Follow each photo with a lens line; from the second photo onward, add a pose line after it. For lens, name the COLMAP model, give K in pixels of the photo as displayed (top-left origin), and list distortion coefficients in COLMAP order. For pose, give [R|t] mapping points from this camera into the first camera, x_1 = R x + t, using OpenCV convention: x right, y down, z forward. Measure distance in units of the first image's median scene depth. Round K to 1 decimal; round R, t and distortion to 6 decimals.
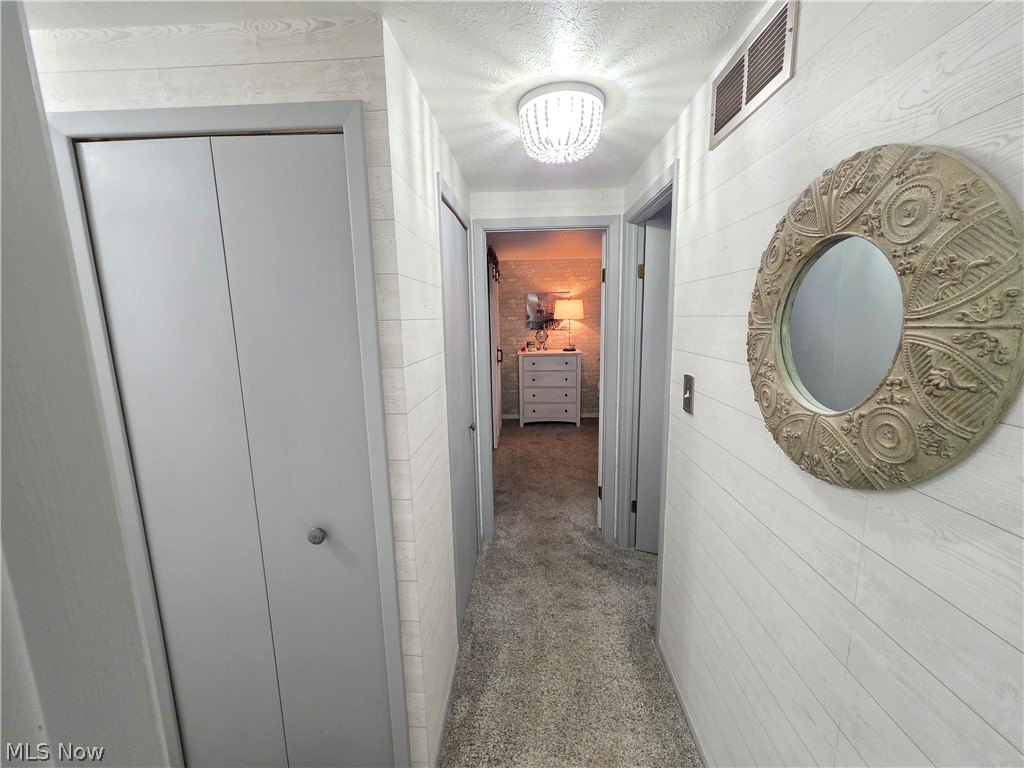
lens RADIAL K [[409.8, 0, 512.4], [0, 409.8, 382.2], [0, 0, 1]] dist [0.001898, 0.000822]
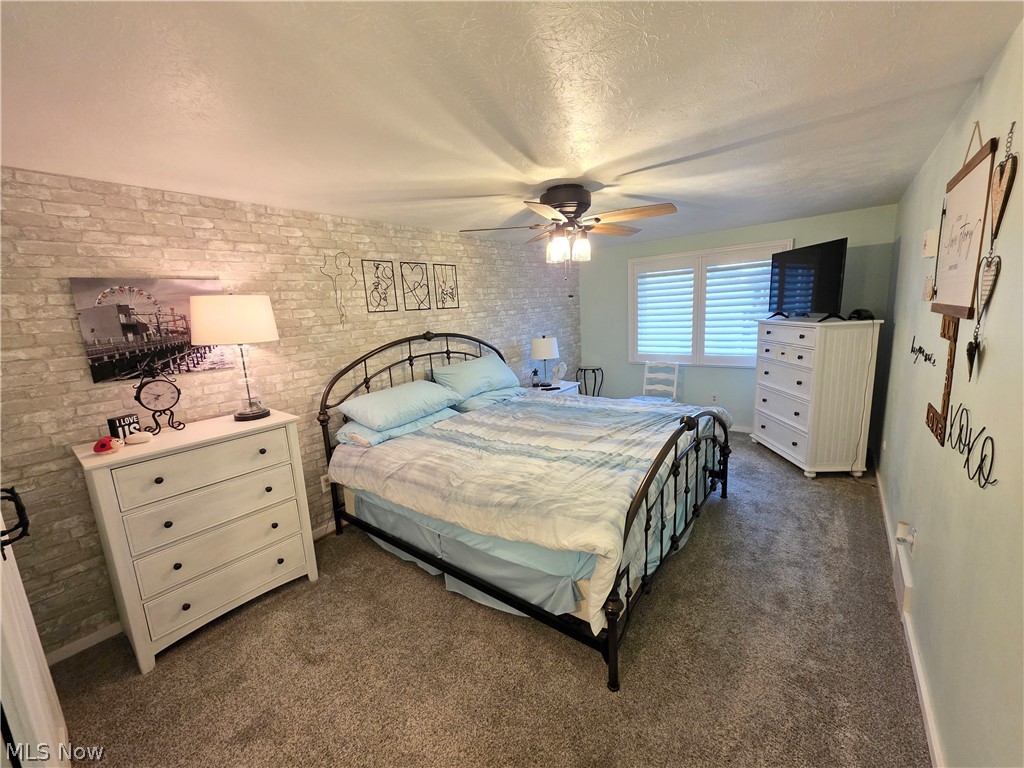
lens RADIAL K [[409.8, 0, 506.6], [0, 409.8, 384.2], [0, 0, 1]] dist [0.001898, 0.000822]
pose [[0.591164, -0.160473, 0.790426, -0.032745], [0.177362, 0.981883, 0.066693, -0.091064], [-0.786809, 0.100765, 0.608916, 0.534024]]
